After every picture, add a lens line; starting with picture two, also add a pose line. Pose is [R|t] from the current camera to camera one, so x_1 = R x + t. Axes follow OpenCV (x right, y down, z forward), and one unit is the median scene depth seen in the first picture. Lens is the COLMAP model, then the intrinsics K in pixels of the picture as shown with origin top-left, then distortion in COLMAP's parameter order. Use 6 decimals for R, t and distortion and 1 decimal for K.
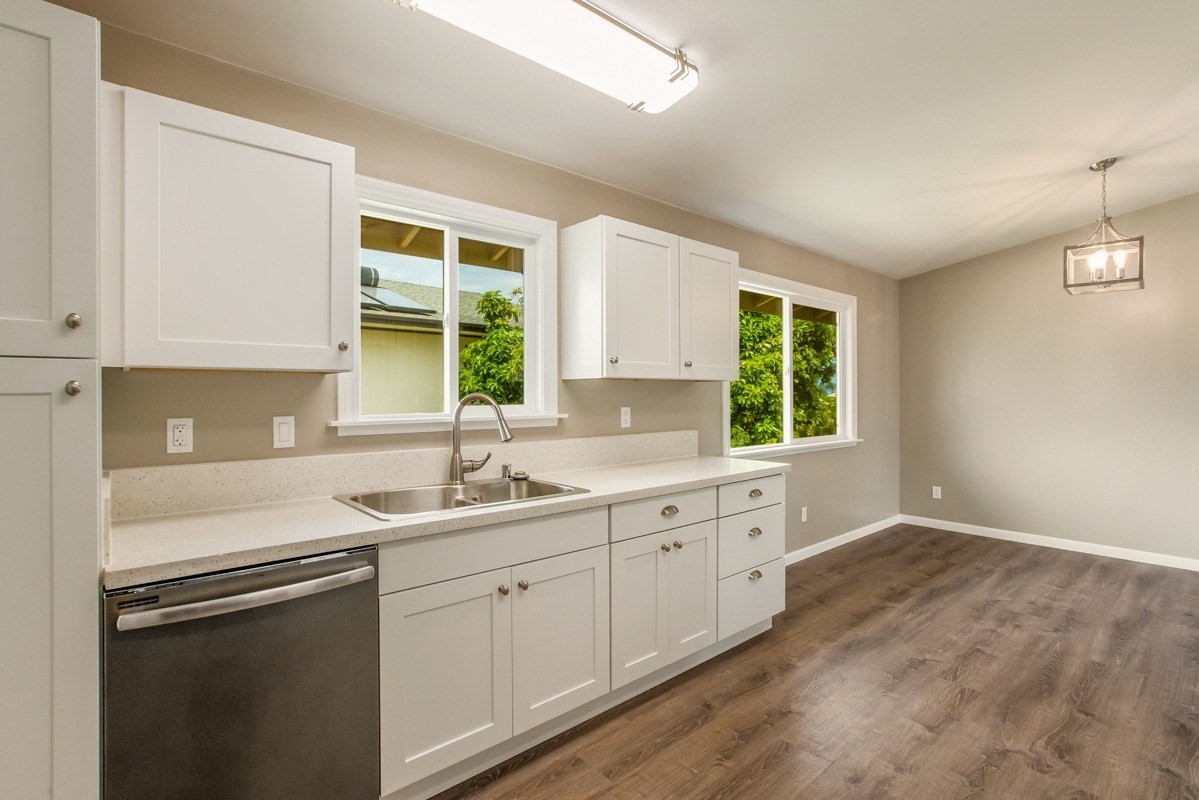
lens RADIAL K [[573.7, 0, 594.0], [0, 573.7, 398.6], [0, 0, 1]] dist [-0.007713, 0.003714]
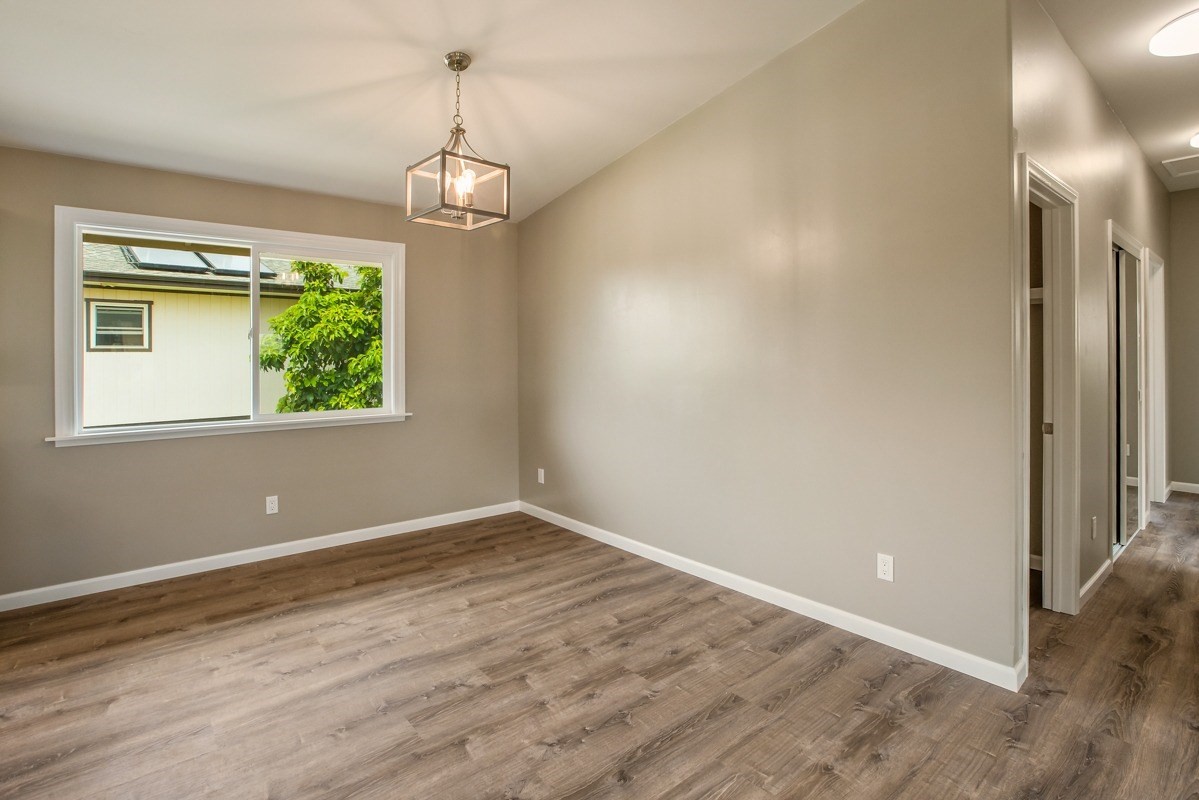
lens RADIAL K [[573.7, 0, 627.9], [0, 573.7, 365.9], [0, 0, 1]] dist [-0.007713, 0.003714]
pose [[0.999773, 0.006534, -0.020294, 1.000064], [-0.006613, 0.999971, -0.003795, 0.002363], [0.020269, 0.003928, 0.999787, 0.203801]]
